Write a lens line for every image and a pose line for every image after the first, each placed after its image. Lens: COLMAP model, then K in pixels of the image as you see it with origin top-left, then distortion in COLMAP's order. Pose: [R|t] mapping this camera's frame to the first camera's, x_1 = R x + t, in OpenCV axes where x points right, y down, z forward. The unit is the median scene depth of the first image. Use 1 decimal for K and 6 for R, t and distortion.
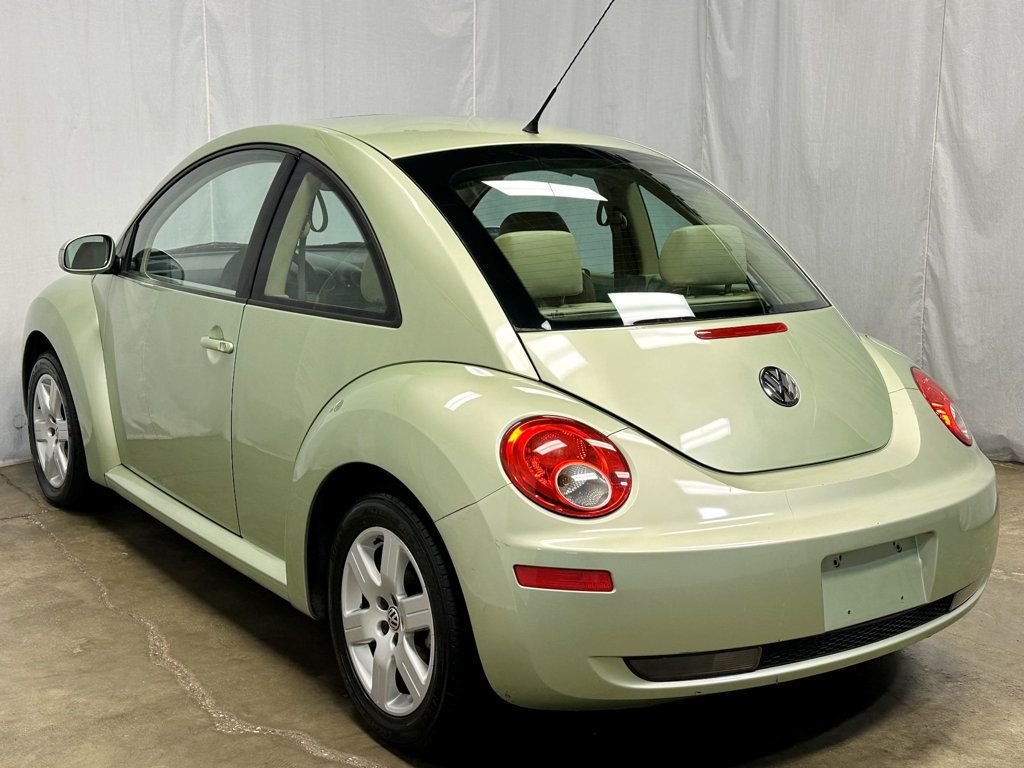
lens RADIAL K [[1312.9, 0, 515.2], [0, 1312.9, 383.5], [0, 0, 1]] dist [0.099462, 0.000000]
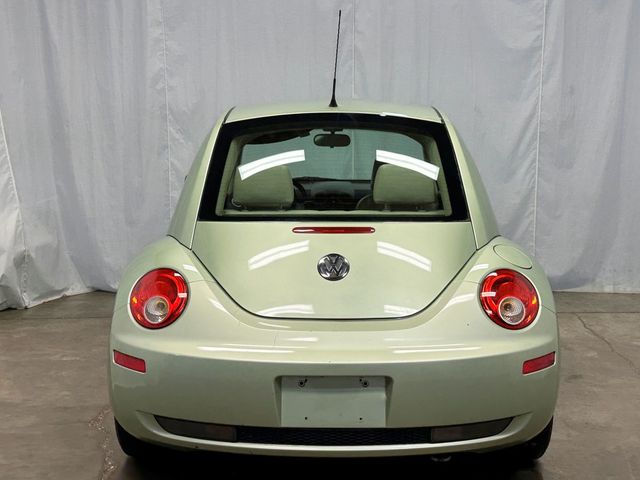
lens RADIAL K [[820.5, 0, 319.2], [0, 820.5, 242.0], [0, 0, 1]] dist [0.099462, 0.000000]
pose [[0.808623, 0.063387, -0.584902, 0.600426], [-0.088111, 0.996014, -0.013874, -0.010294], [0.581691, 0.062755, 0.810985, 0.182521]]
